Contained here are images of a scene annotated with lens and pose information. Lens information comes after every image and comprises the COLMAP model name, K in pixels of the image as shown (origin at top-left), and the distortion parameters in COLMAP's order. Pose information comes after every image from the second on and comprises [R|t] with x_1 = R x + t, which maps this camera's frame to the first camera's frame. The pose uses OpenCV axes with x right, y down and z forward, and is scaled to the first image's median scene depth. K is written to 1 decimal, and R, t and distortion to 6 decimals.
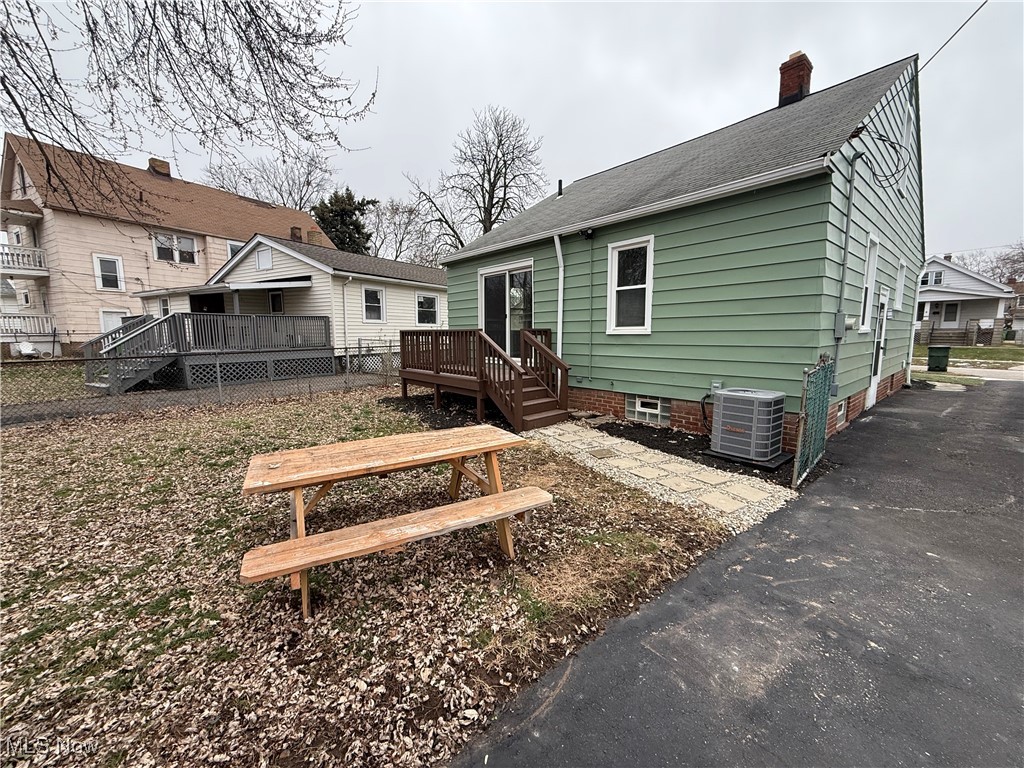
lens RADIAL K [[407.1, 0, 509.8], [0, 407.1, 382.9], [0, 0, 1]] dist [0.000745, -0.000414]
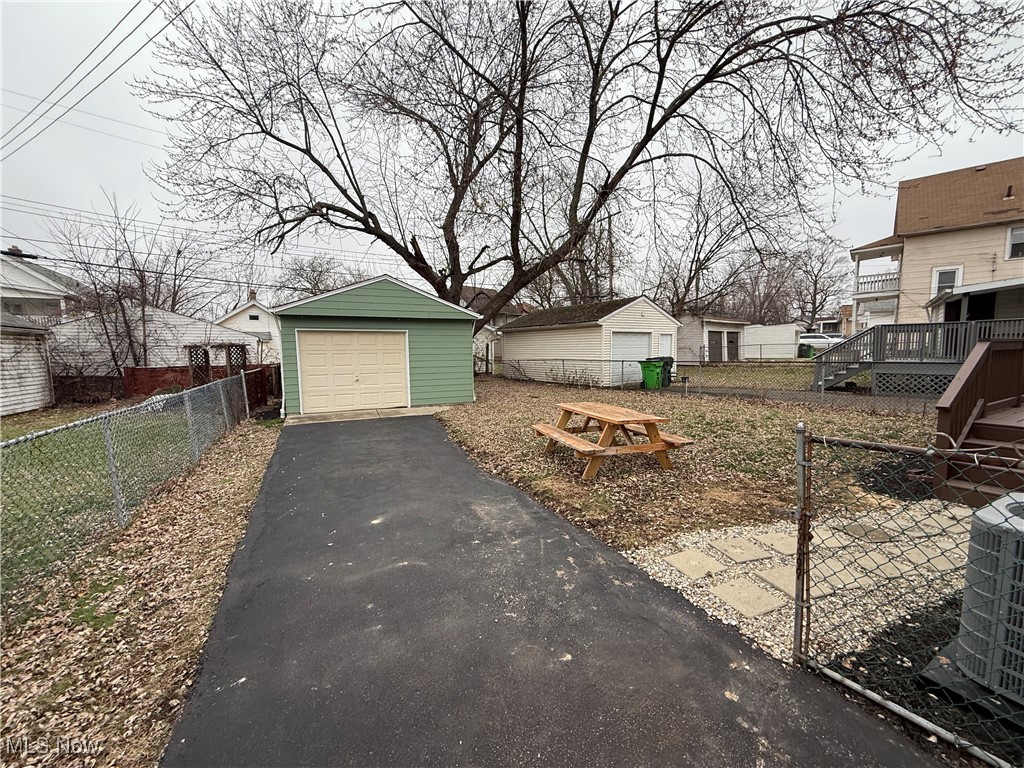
lens RADIAL K [[407.1, 0, 509.8], [0, 407.1, 382.9], [0, 0, 1]] dist [0.000745, -0.000414]
pose [[-0.210898, 0.087241, -0.973607, 1.422745], [-0.101536, 0.988667, 0.110585, -0.113992], [0.972220, 0.122178, -0.199650, 0.812058]]
